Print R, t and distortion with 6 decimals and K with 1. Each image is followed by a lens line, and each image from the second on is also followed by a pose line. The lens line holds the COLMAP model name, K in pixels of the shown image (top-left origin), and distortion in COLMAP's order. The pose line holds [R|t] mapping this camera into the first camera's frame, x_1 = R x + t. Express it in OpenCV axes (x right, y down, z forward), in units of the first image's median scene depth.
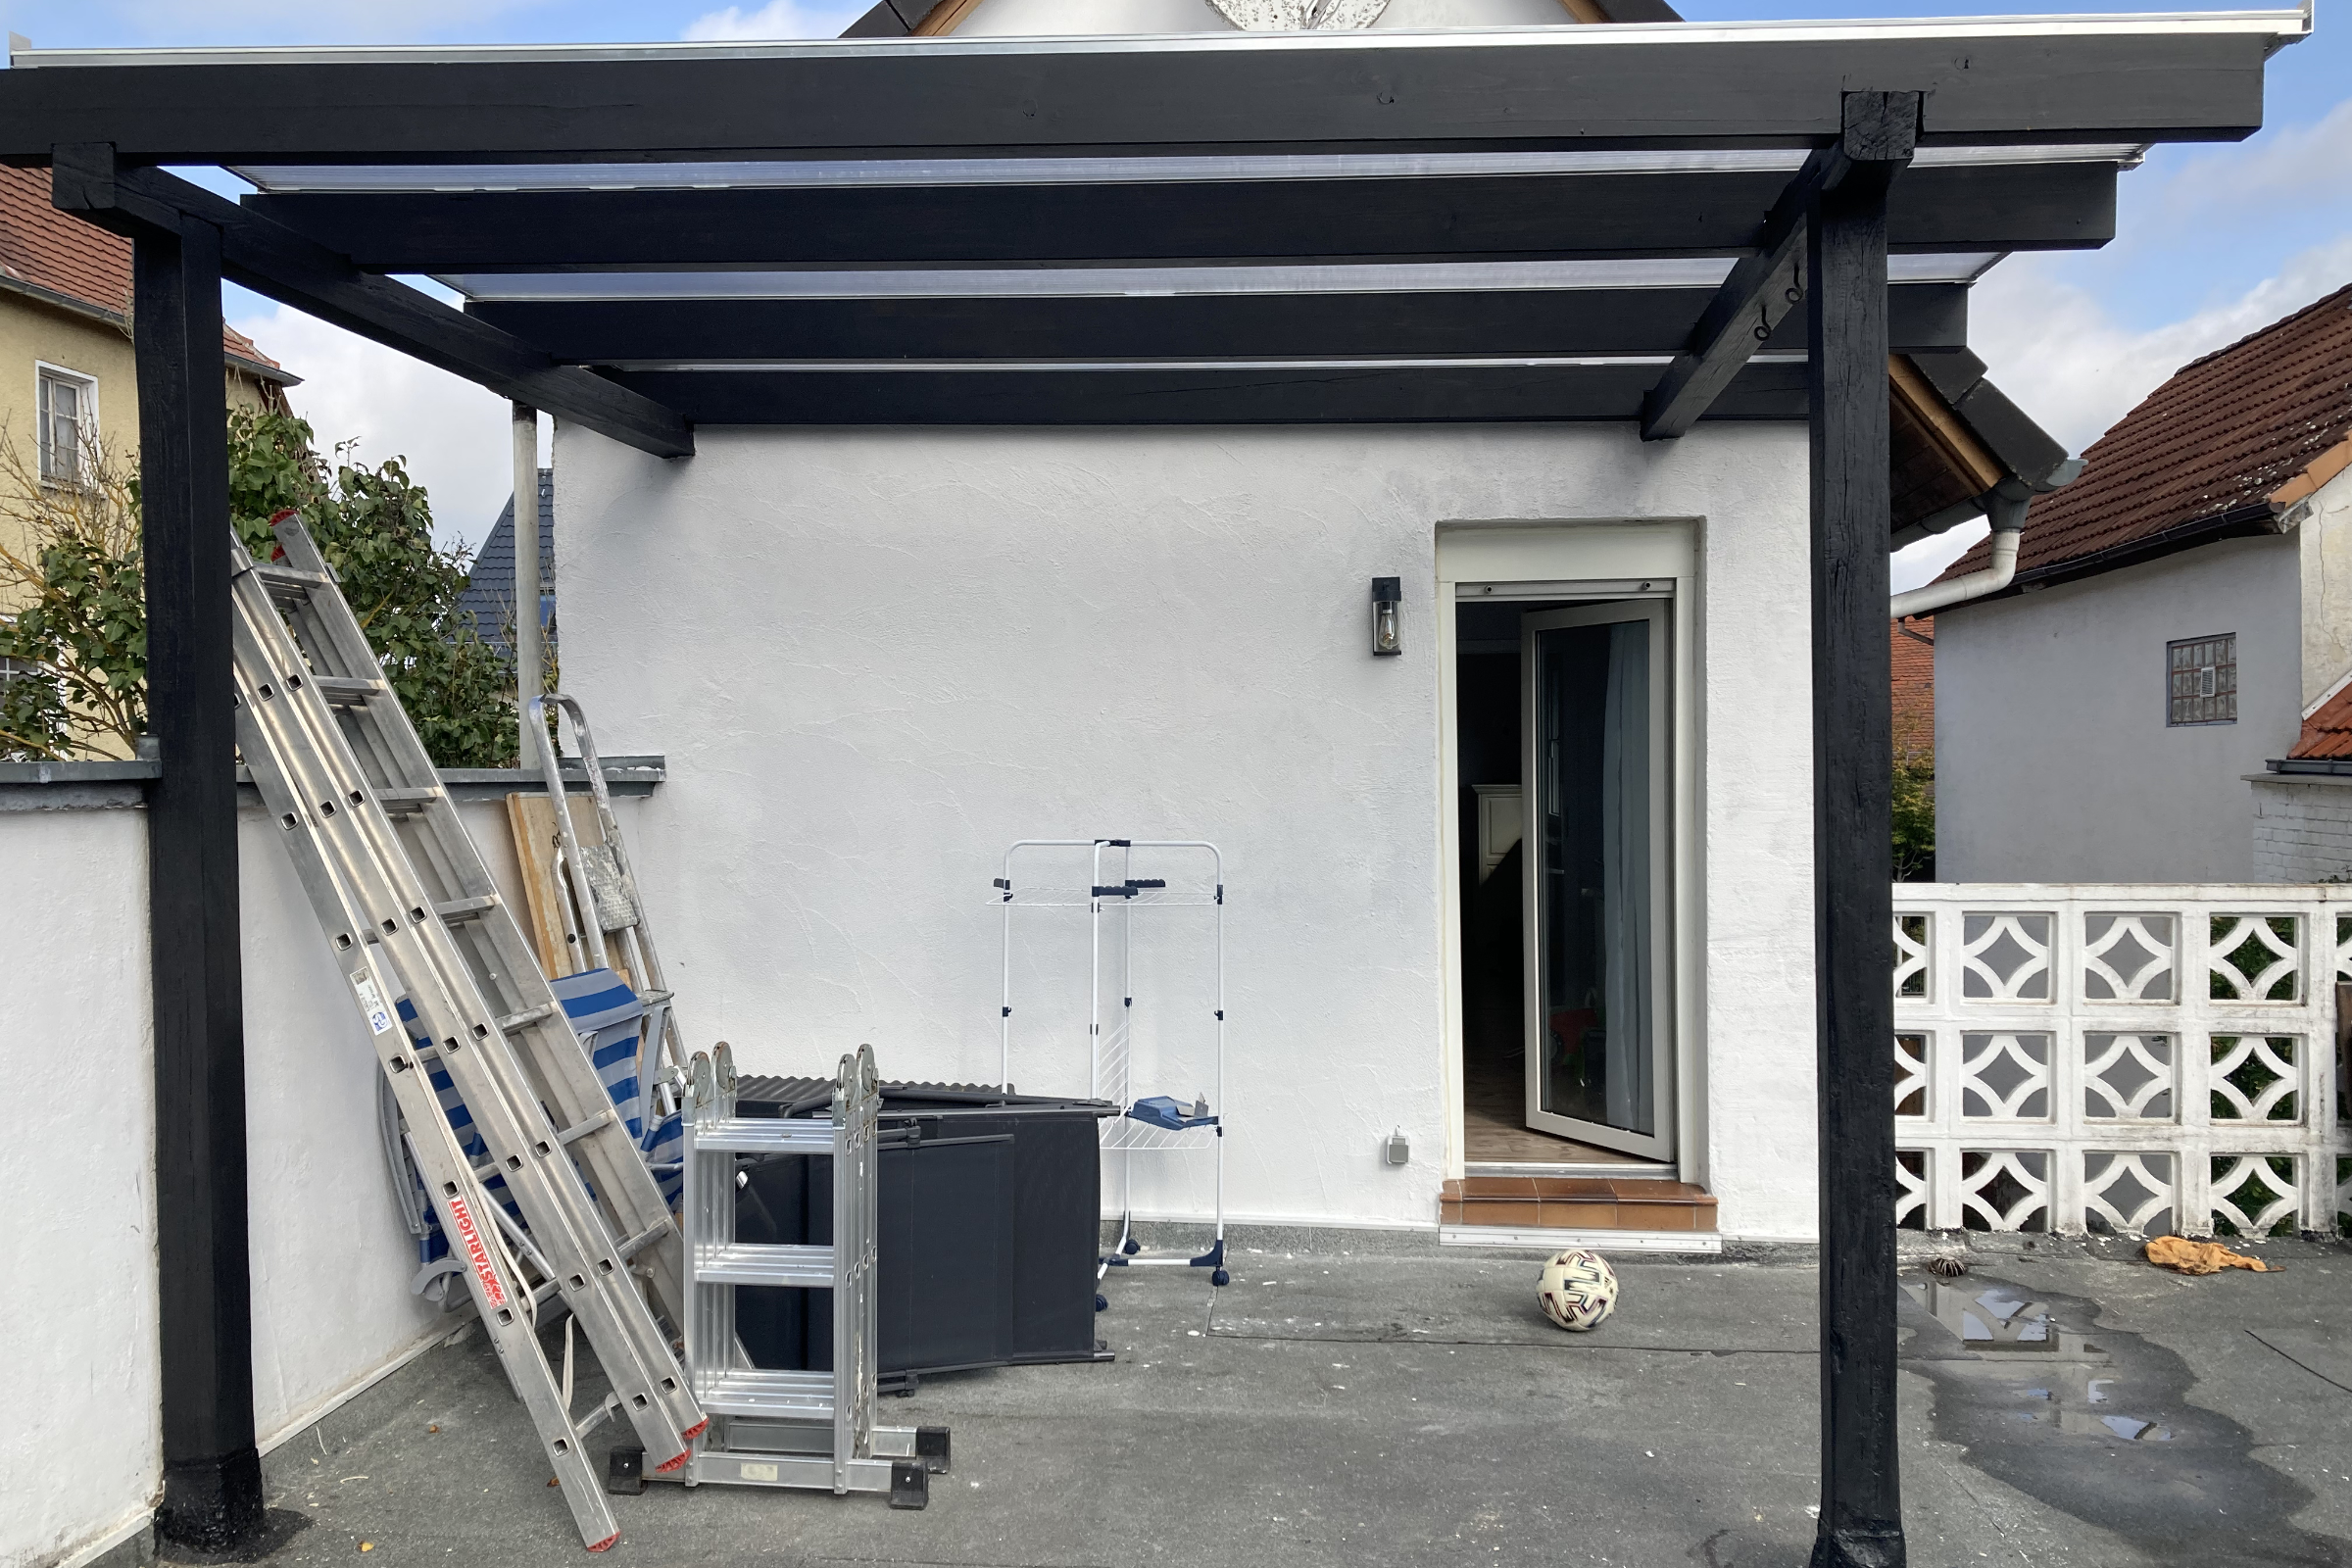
lens RADIAL K [[1911.2, 0, 1175.0], [0, 1911.2, 801.1], [0, 0, 1]] dist [0.106055, -0.198781]
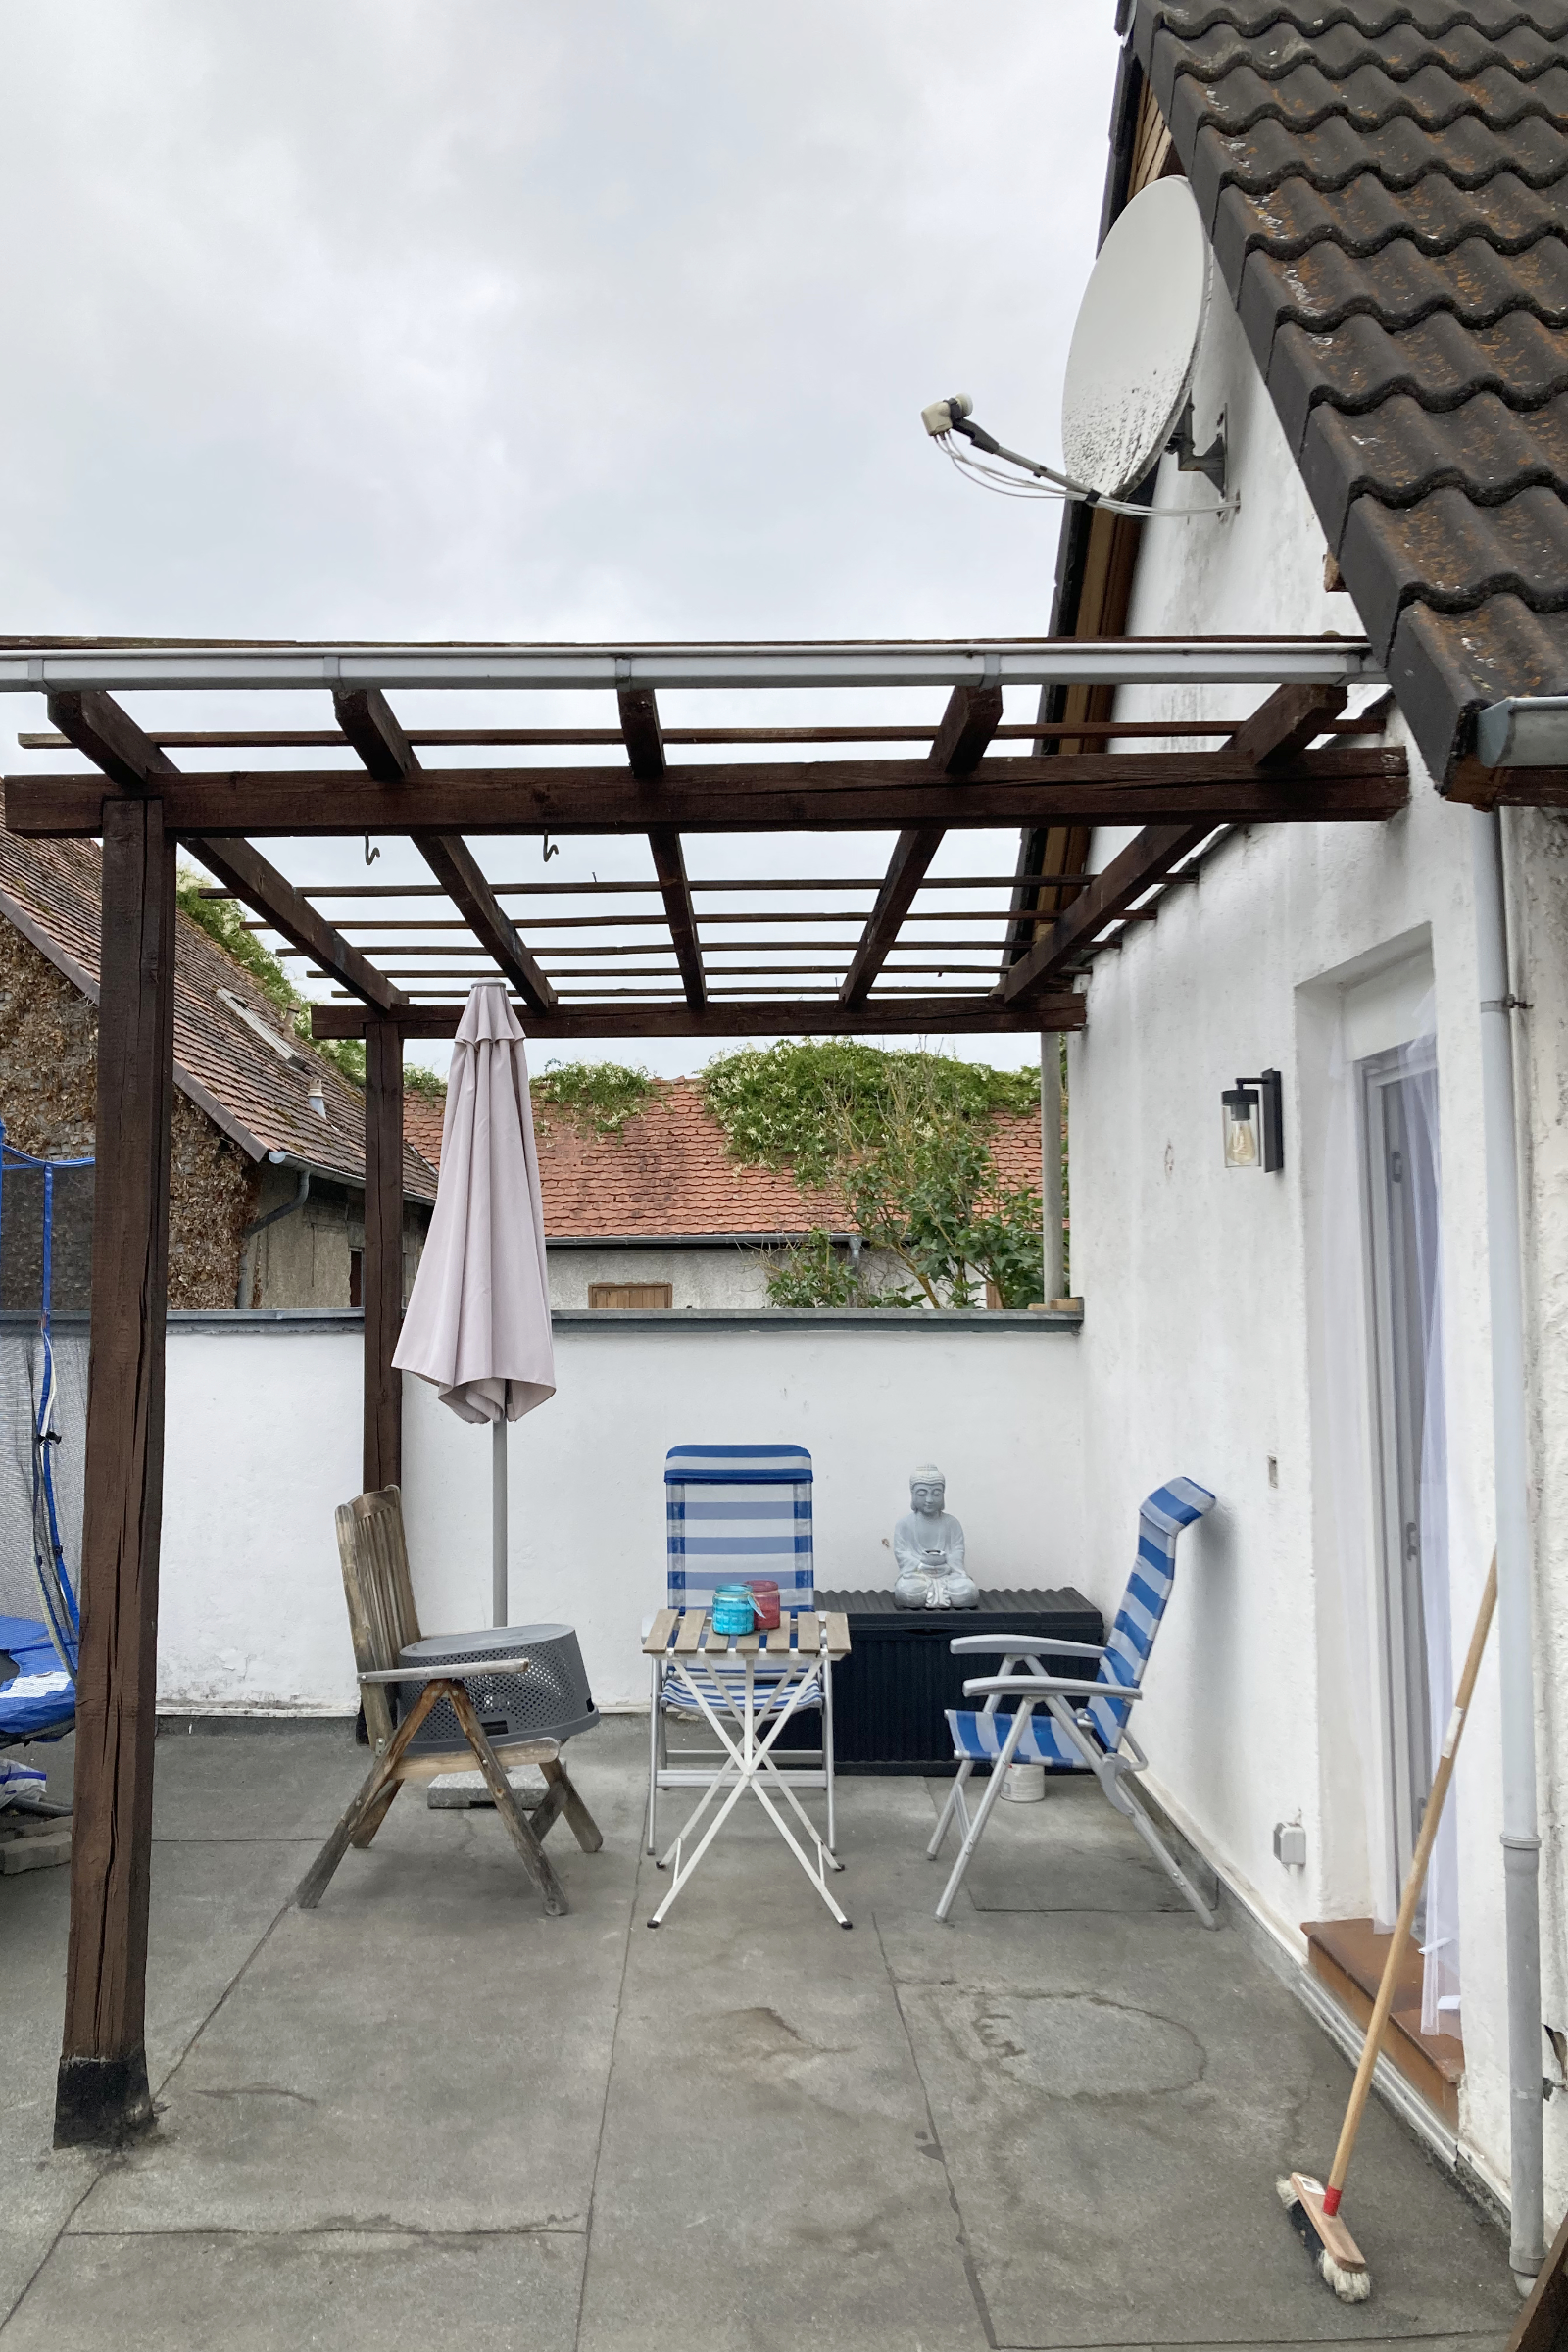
lens RADIAL K [[1919.7, 0, 725.7], [0, 1919.7, 1154.0], [0, 0, 1]] dist [0.032327, 0.003176]
pose [[0.099618, -0.066486, -0.992802, 0.853942], [-0.012312, 0.997606, -0.068043, -0.028593], [0.994950, 0.019001, 0.098561, 0.712869]]
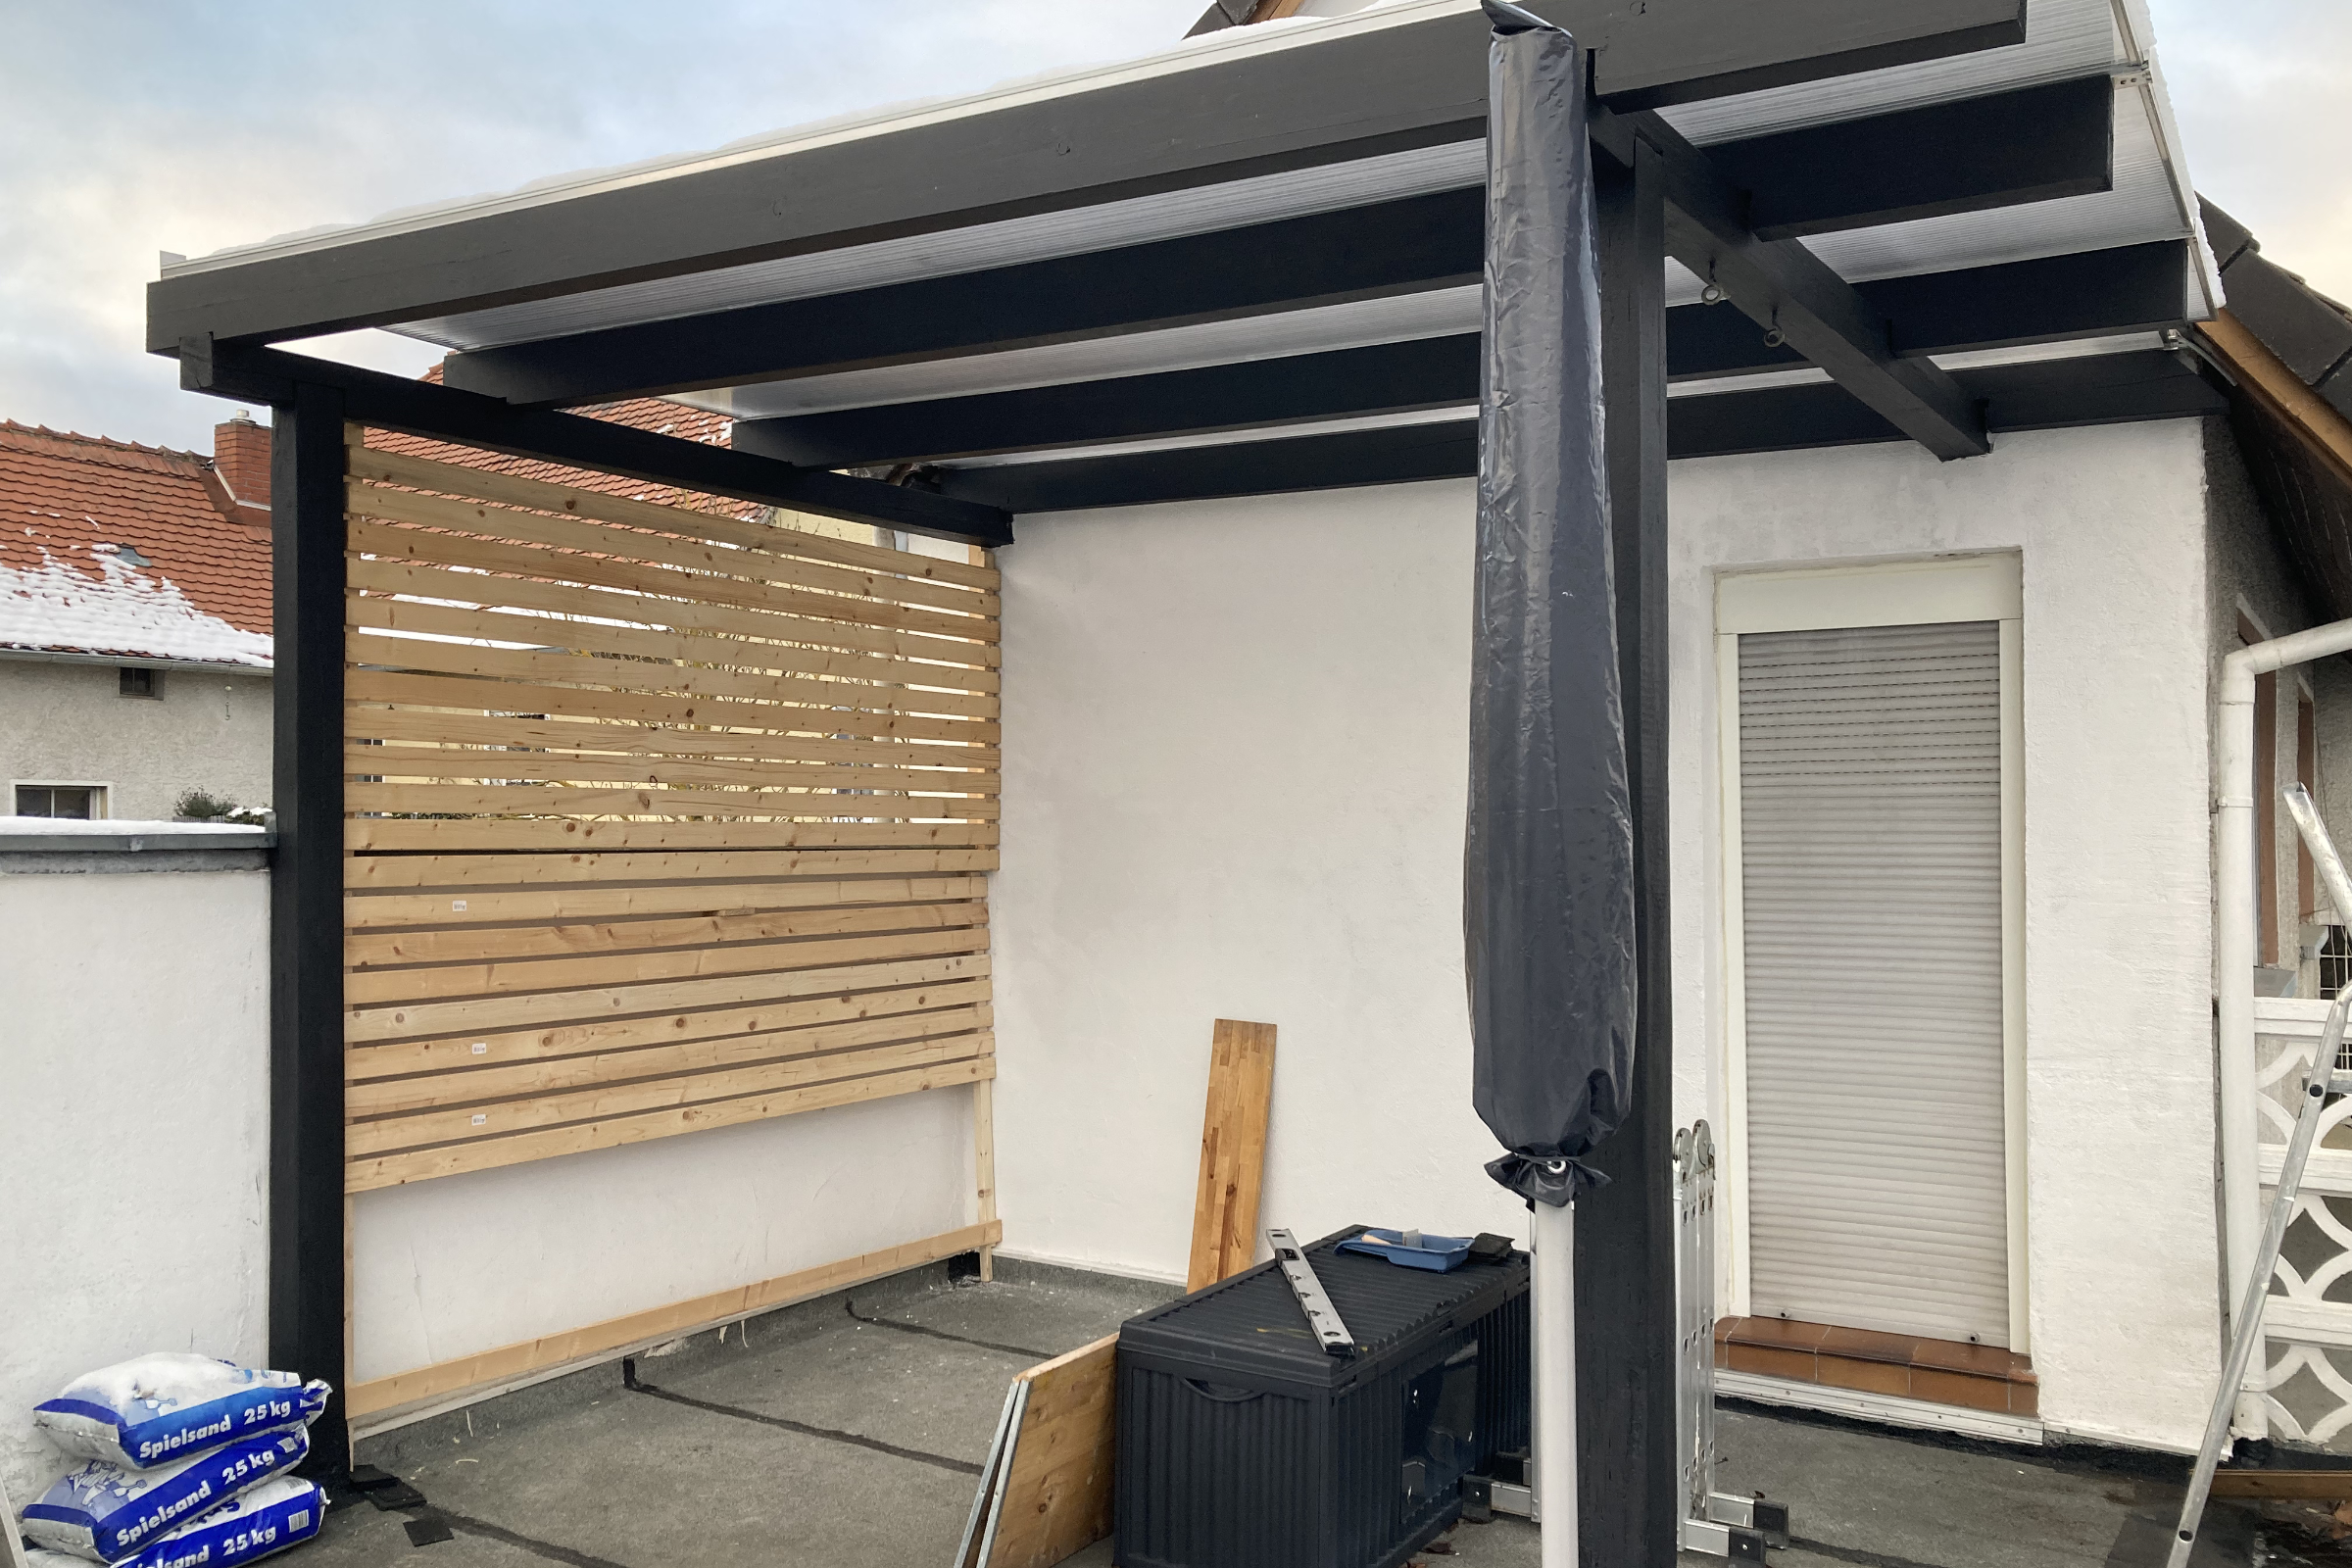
lens RADIAL K [[1917.1, 0, 1176.0], [0, 1917.1, 784.0], [0, 0, 1]] dist [0.028842, -0.003056]
pose [[0.900037, -0.002765, -0.435804, 0.307259], [-0.014517, 0.999235, -0.036320, -0.009511], [0.435571, 0.039016, 0.899308, 0.097510]]
